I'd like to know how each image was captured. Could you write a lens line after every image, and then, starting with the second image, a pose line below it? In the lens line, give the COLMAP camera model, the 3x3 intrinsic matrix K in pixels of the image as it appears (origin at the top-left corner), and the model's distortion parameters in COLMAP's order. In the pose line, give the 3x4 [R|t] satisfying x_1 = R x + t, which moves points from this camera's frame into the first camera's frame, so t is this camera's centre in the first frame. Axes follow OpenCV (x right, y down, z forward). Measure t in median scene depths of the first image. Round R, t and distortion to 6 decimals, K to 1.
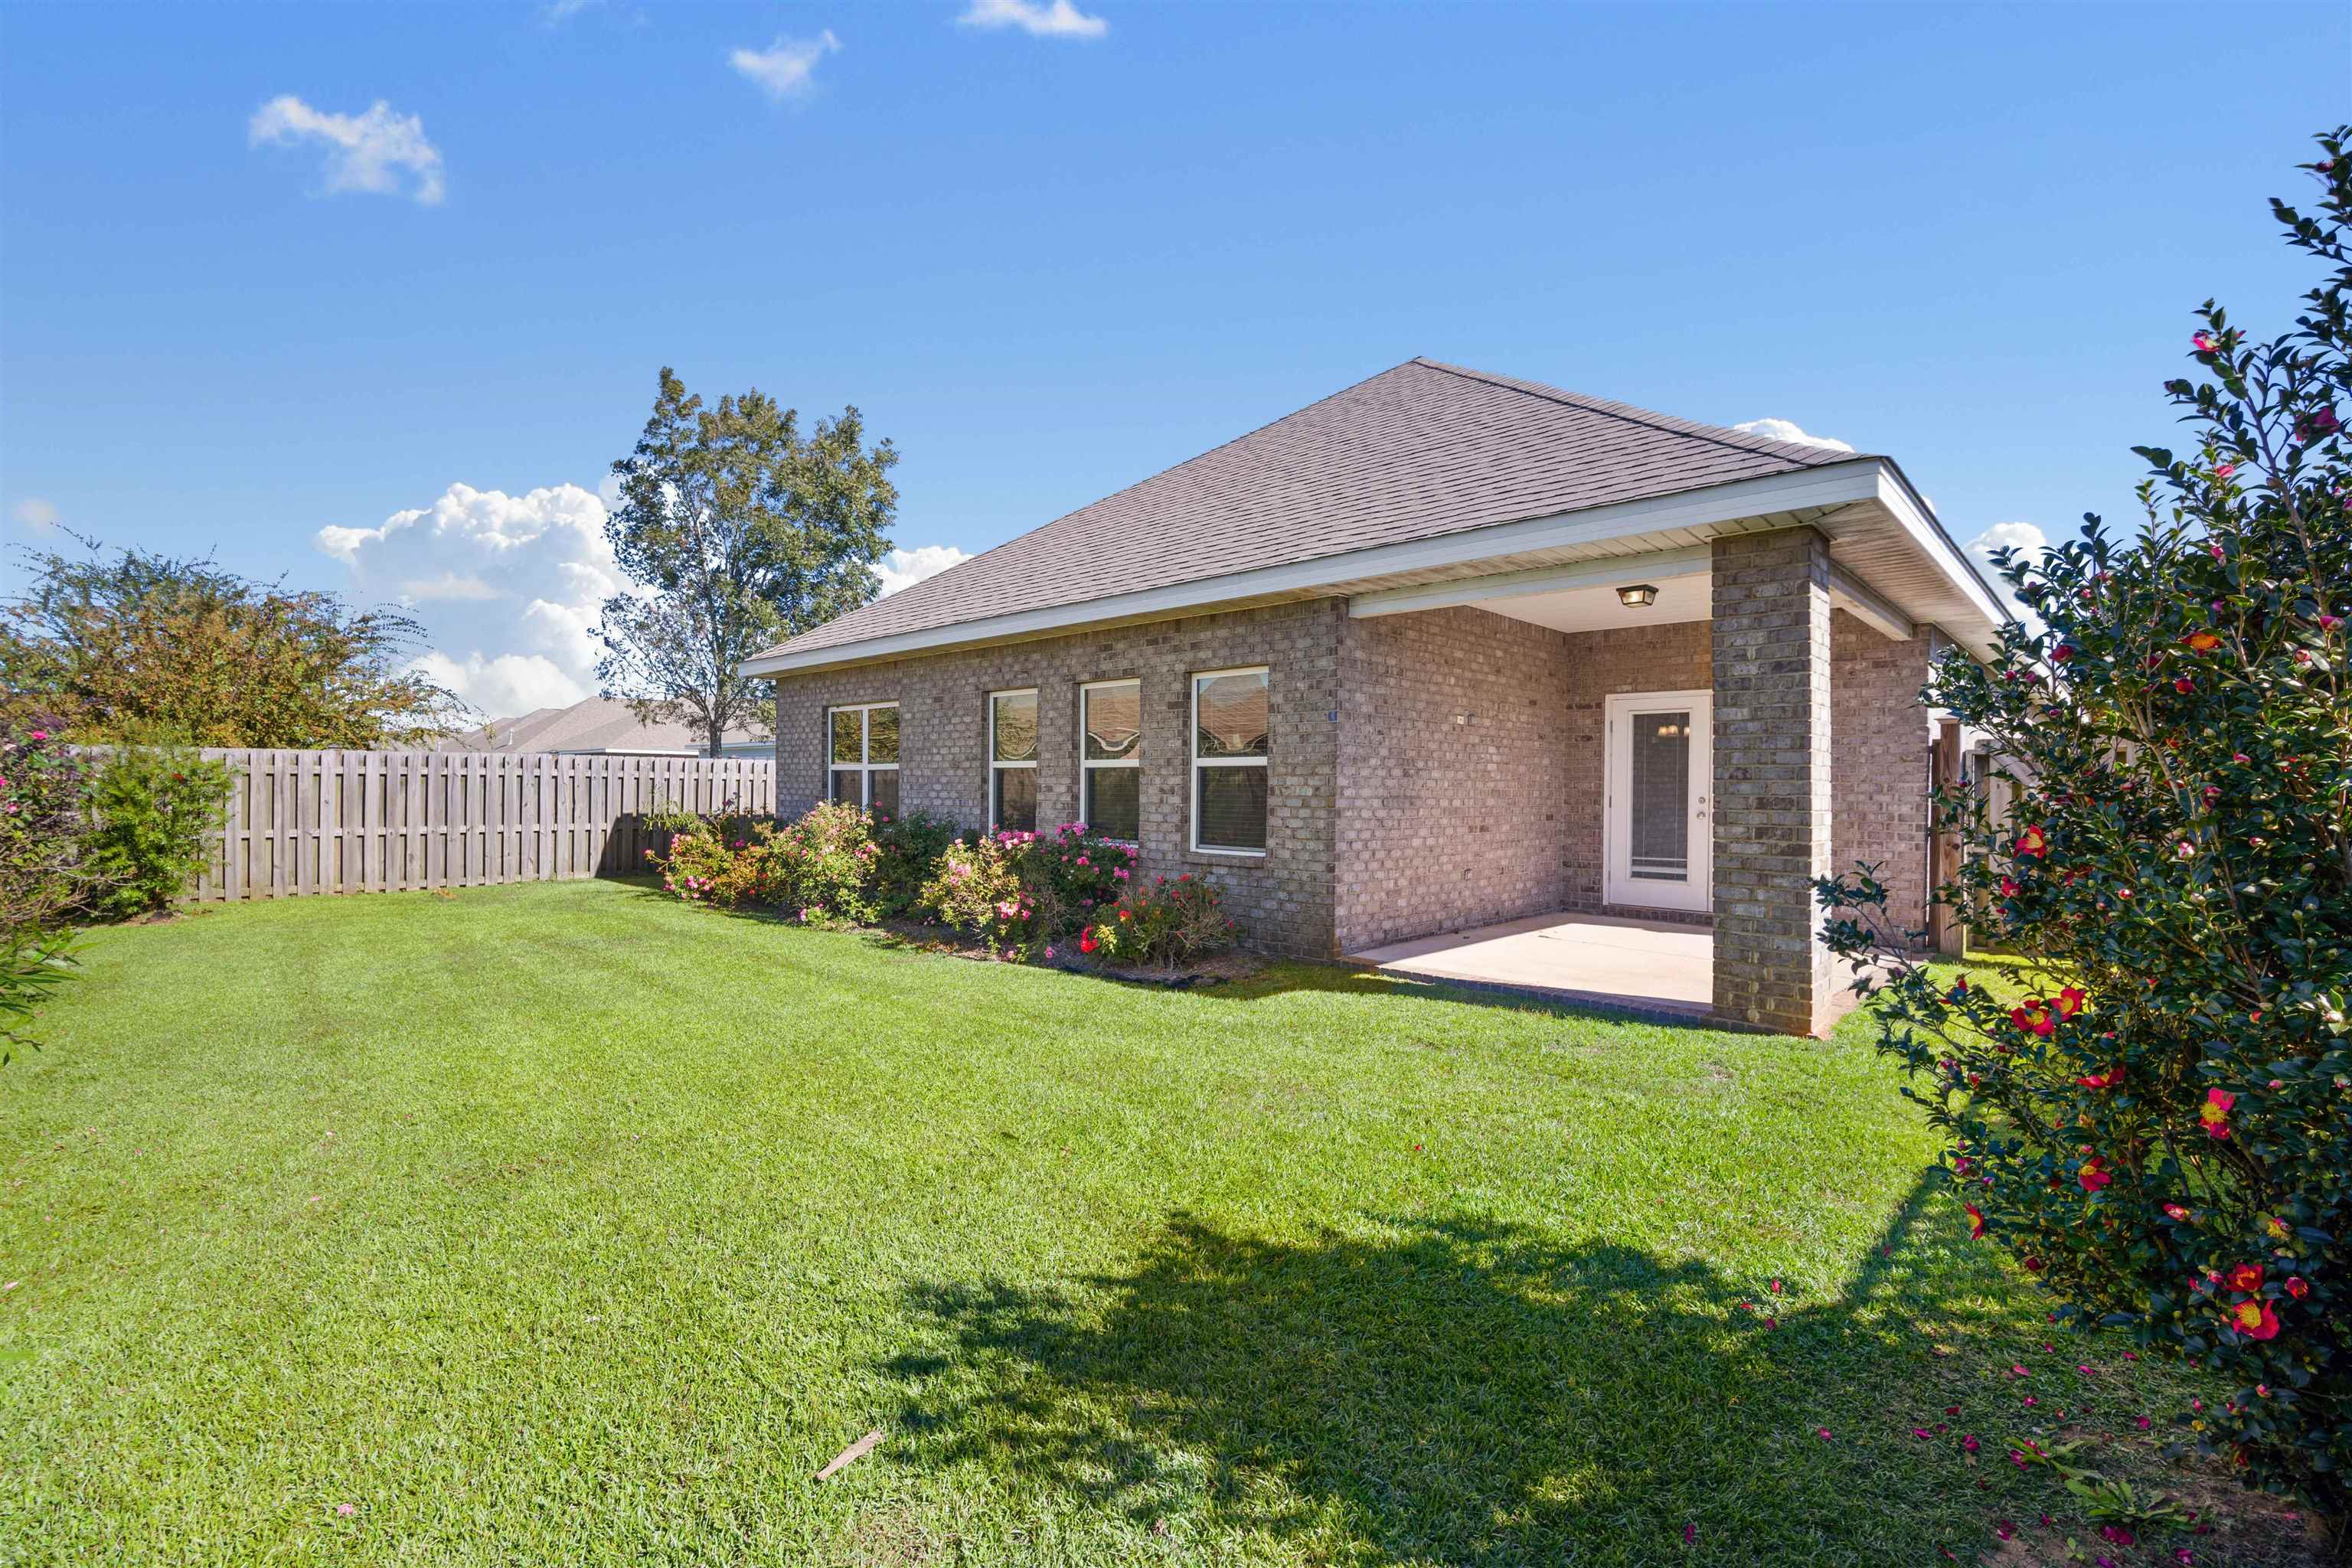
lens RADIAL K [[1059.9, 0, 1180.8], [0, 1059.9, 790.0], [0, 0, 1]] dist [-0.012973, 0.002400]
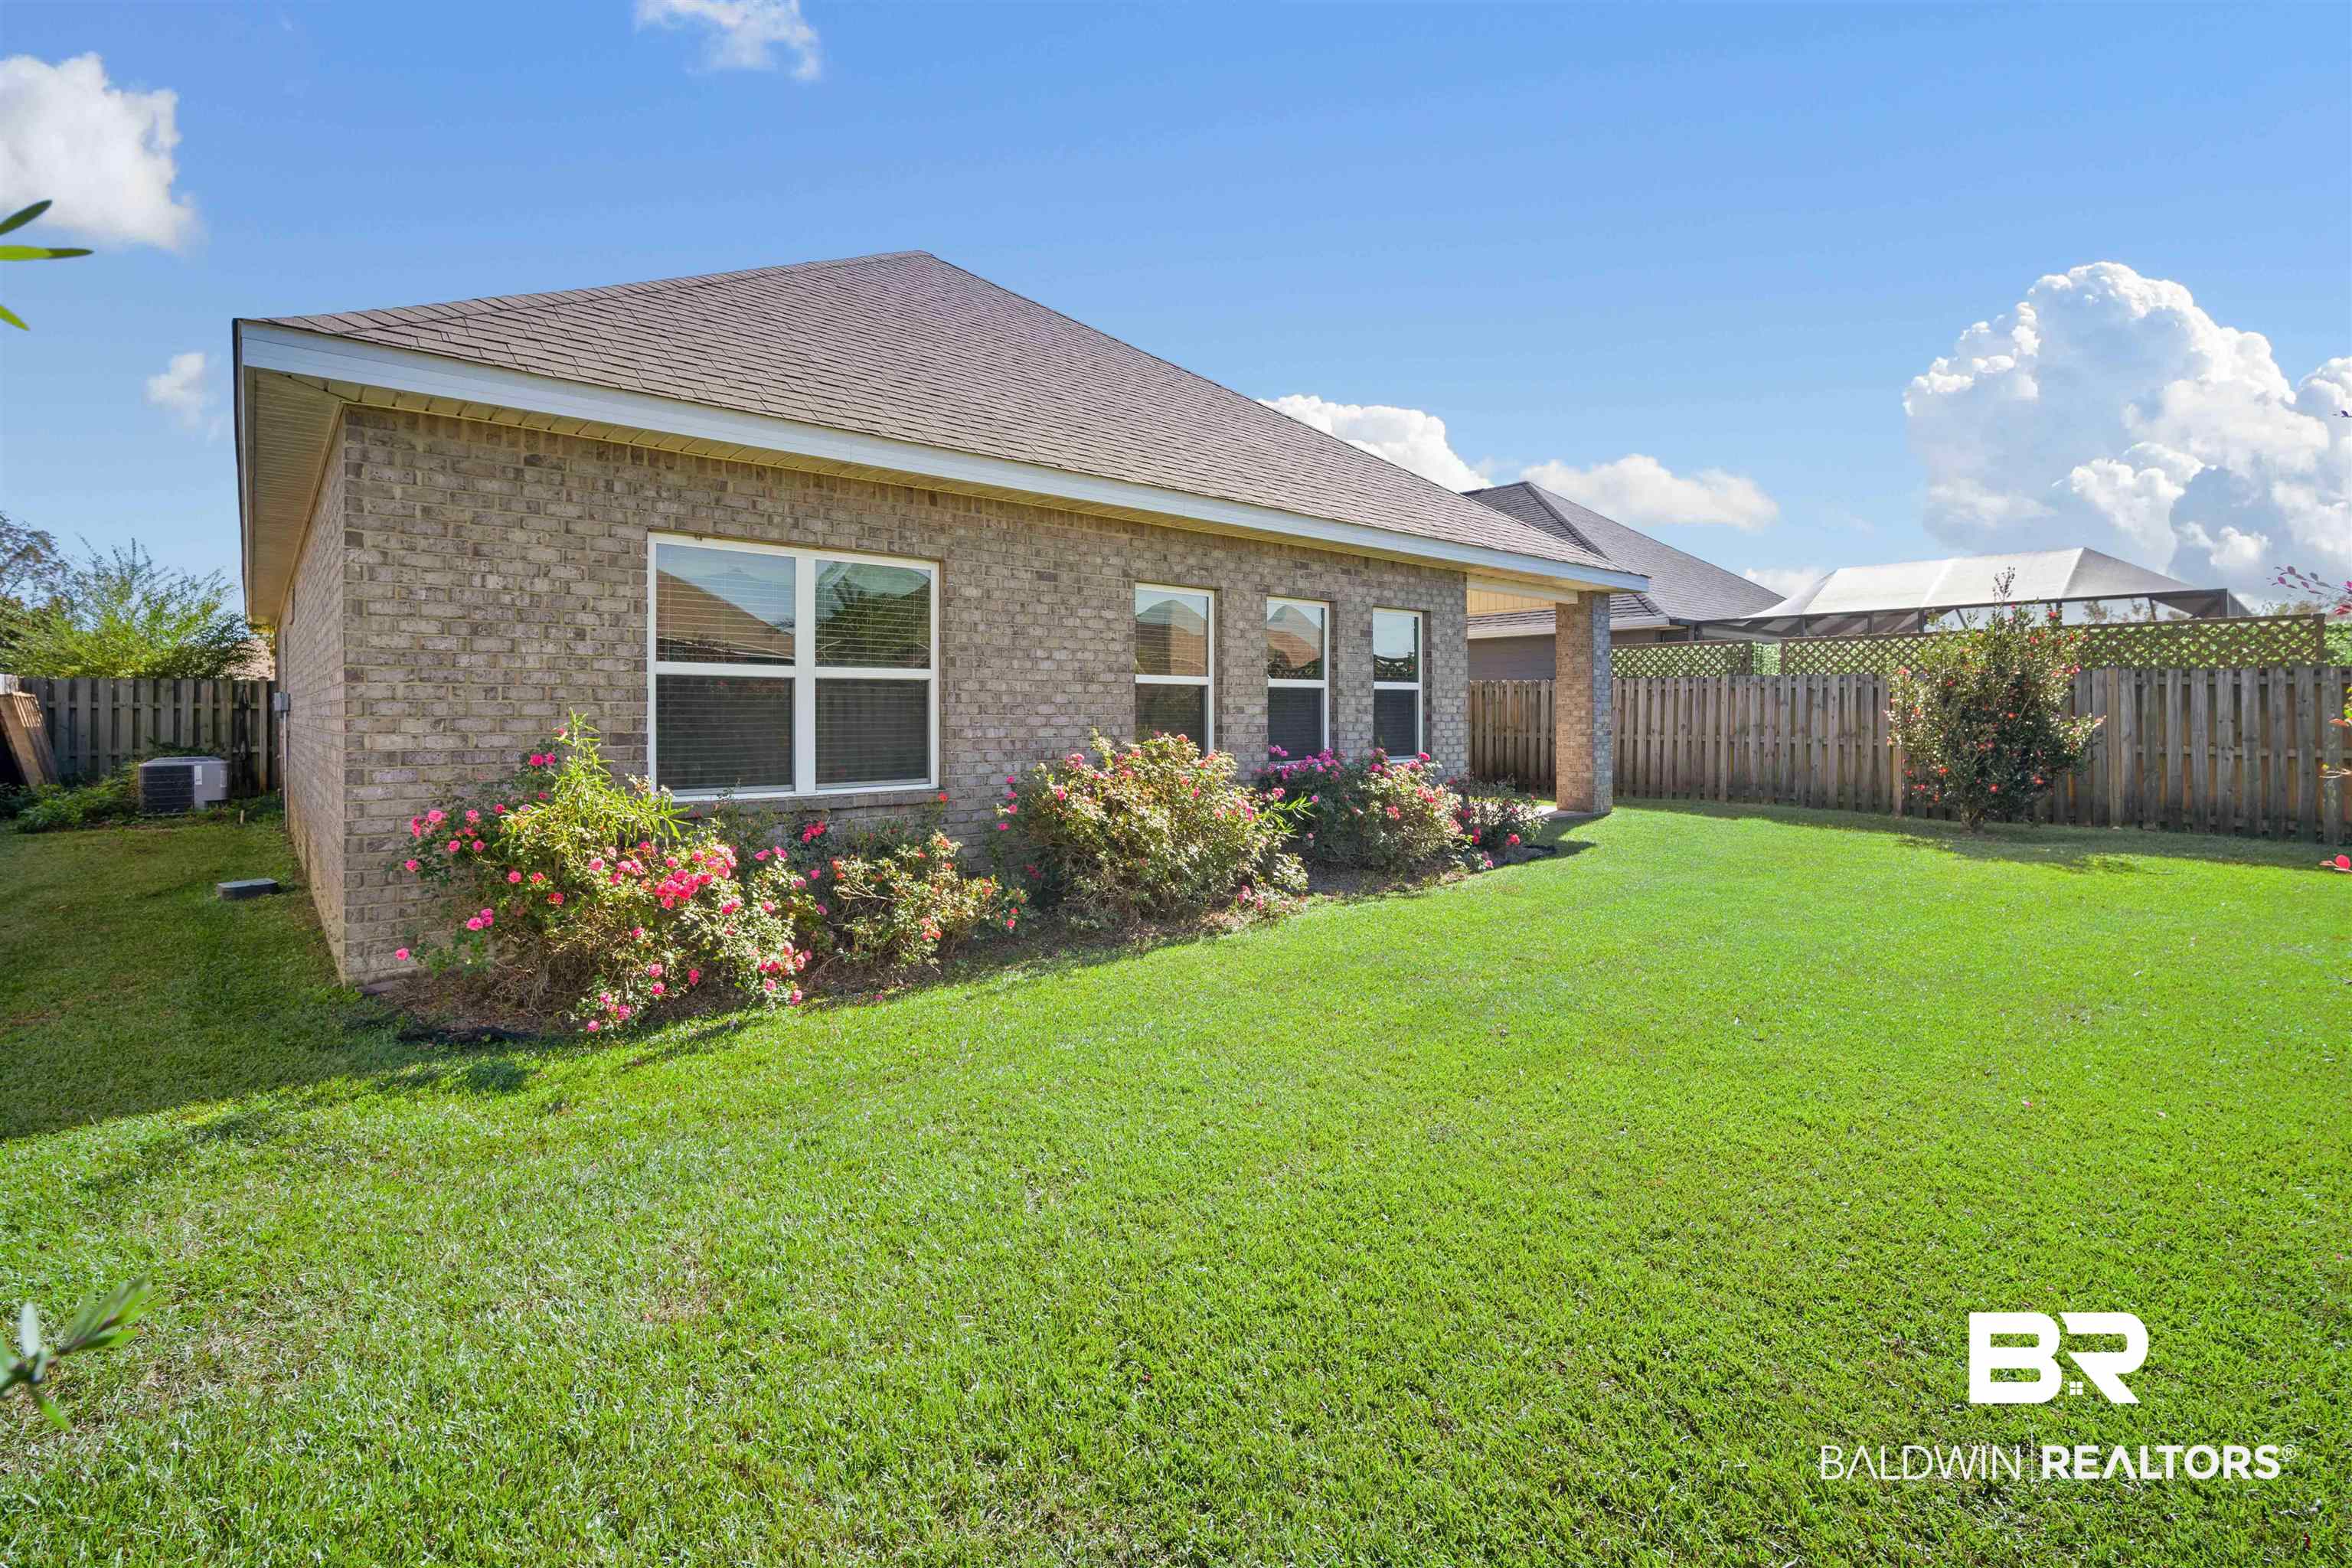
lens RADIAL K [[1059.9, 0, 1255.6], [0, 1059.9, 707.6], [0, 0, 1]] dist [-0.012973, 0.002400]
pose [[0.041068, -0.007349, 0.999129, -0.999533], [0.001387, 0.999972, 0.007298, -0.009483], [-0.999155, 0.001086, 0.041077, 0.951953]]
